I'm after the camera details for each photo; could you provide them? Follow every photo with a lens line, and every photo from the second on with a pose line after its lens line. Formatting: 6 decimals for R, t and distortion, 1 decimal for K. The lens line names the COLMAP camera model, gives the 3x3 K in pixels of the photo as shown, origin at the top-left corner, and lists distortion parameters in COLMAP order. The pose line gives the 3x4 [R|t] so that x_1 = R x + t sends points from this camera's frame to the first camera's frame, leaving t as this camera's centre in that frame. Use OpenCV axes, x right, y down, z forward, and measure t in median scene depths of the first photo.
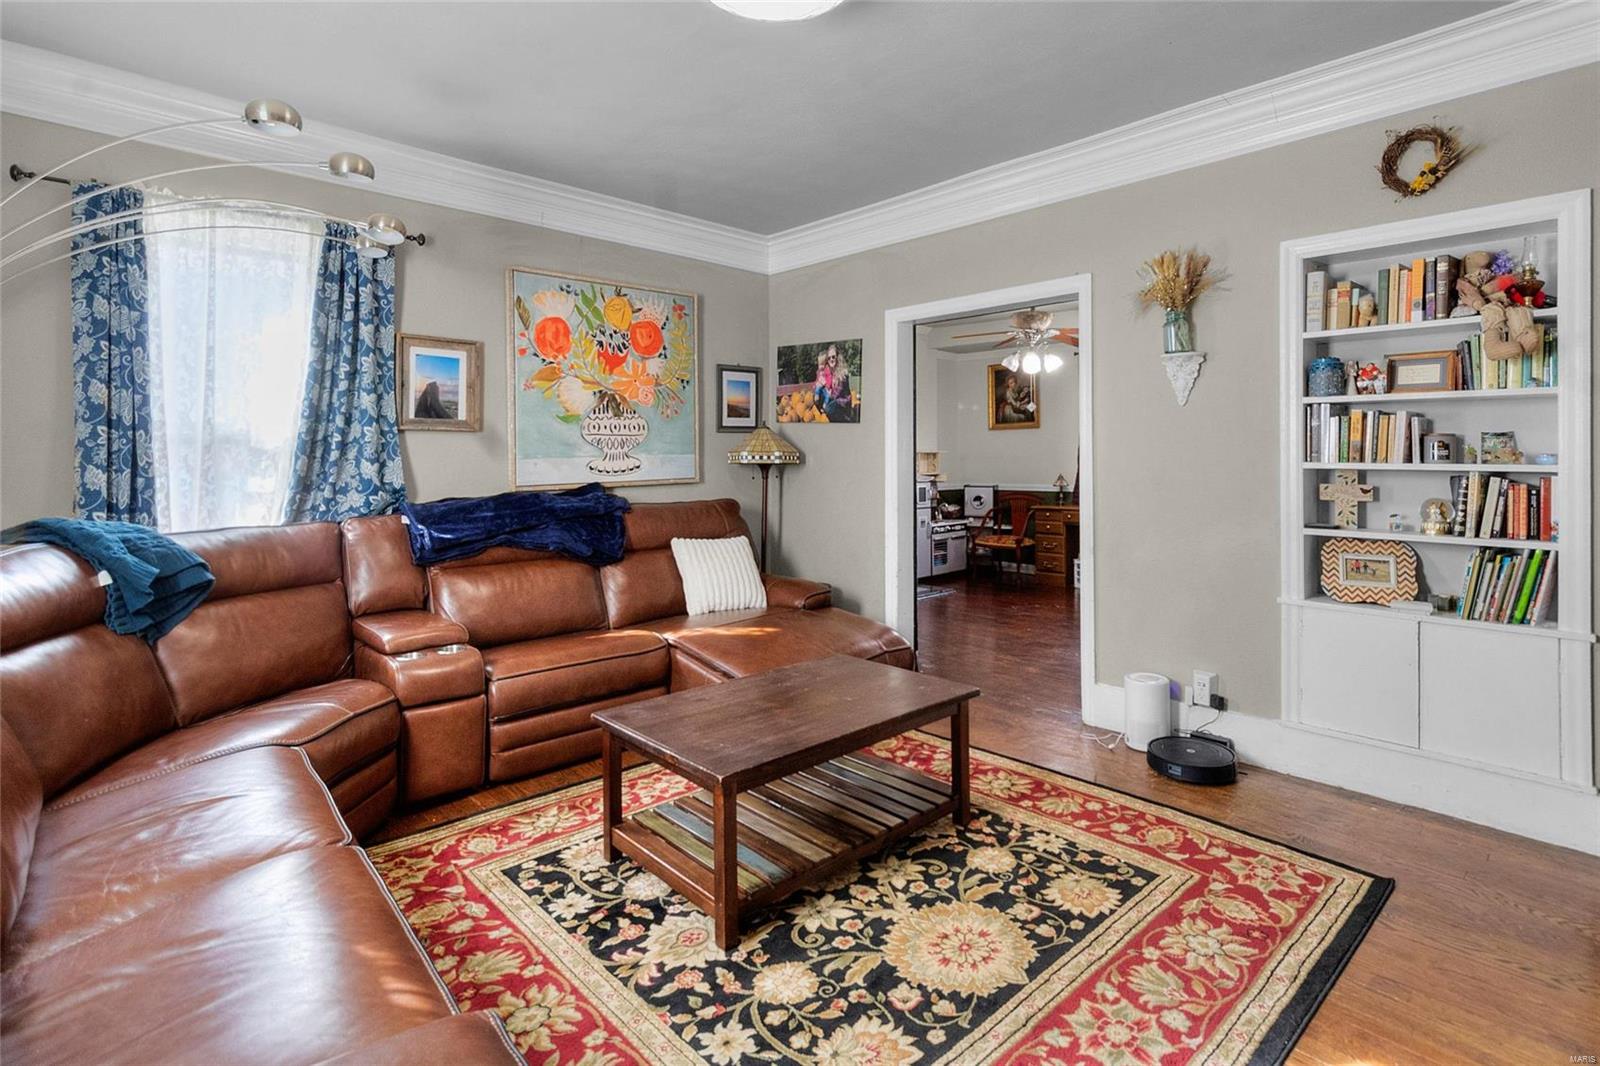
lens RADIAL K [[800.5, 0, 821.5], [0, 800.5, 453.2], [0, 0, 1]] dist [0.011147, 0.000312]
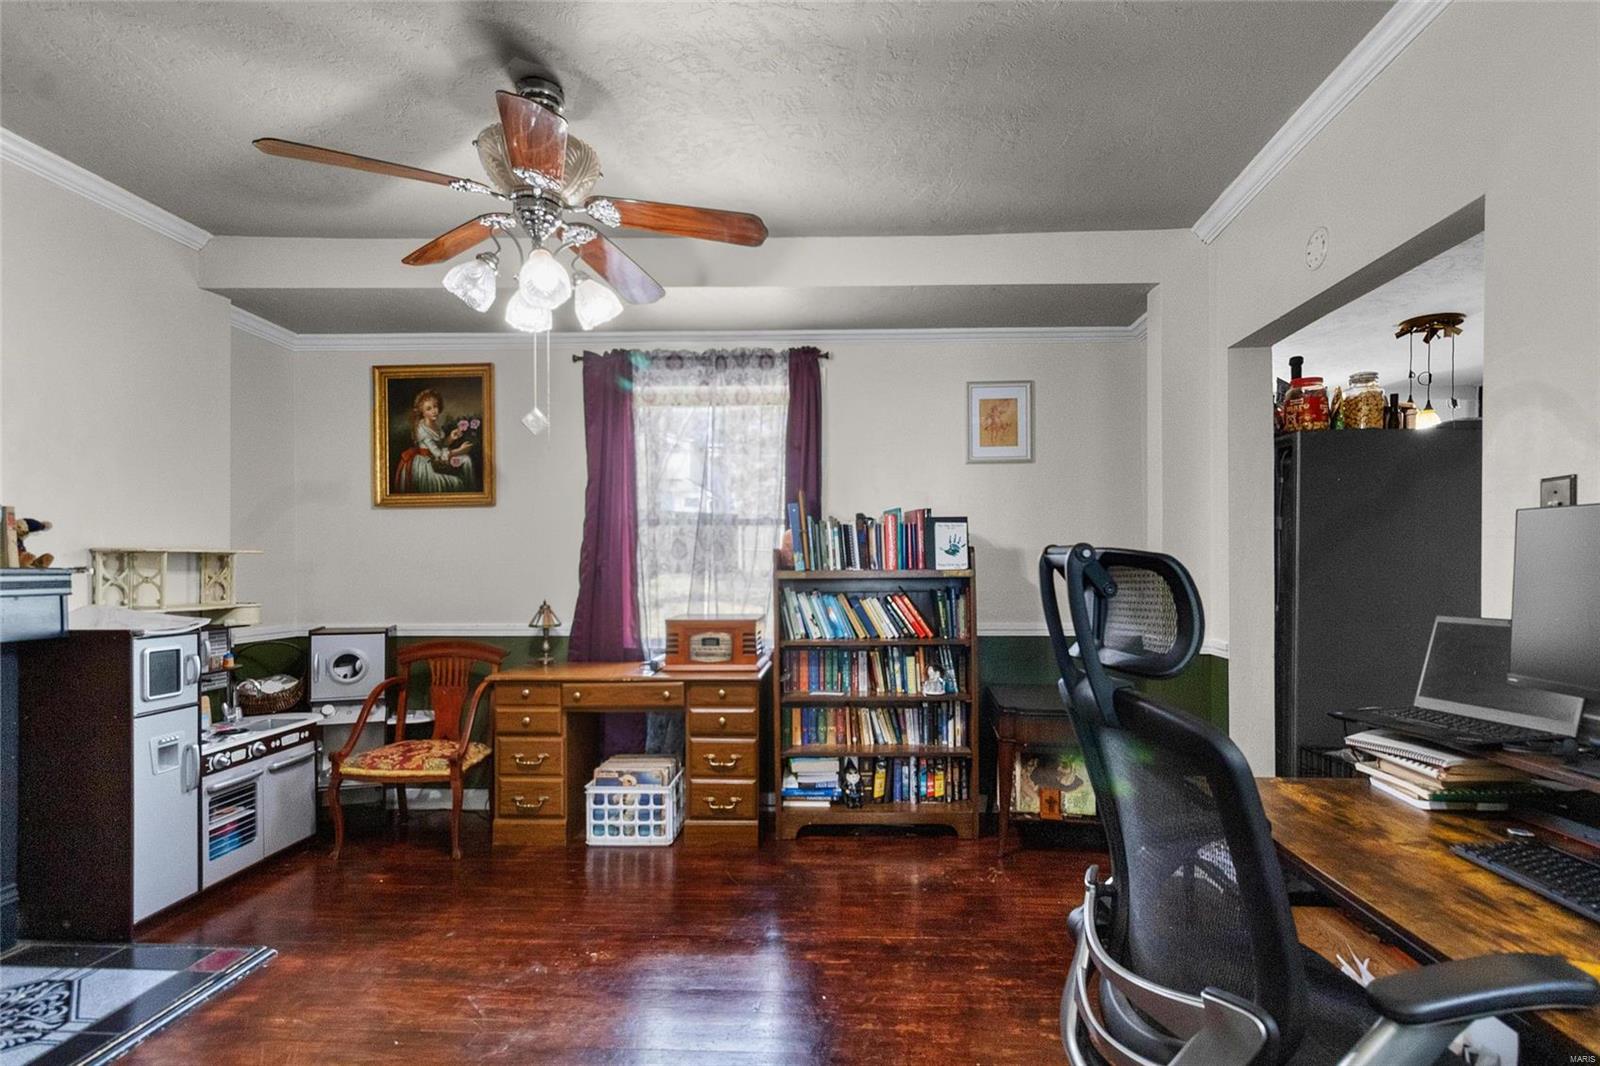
lens RADIAL K [[800.5, 0, 840.8], [0, 800.5, 574.0], [0, 0, 1]] dist [0.011147, 0.000312]
pose [[0.726245, 0.000297, 0.687436, 0.089966], [-0.012098, 0.999851, 0.012350, 0.001148], [-0.687330, -0.017286, 0.726140, 0.499872]]
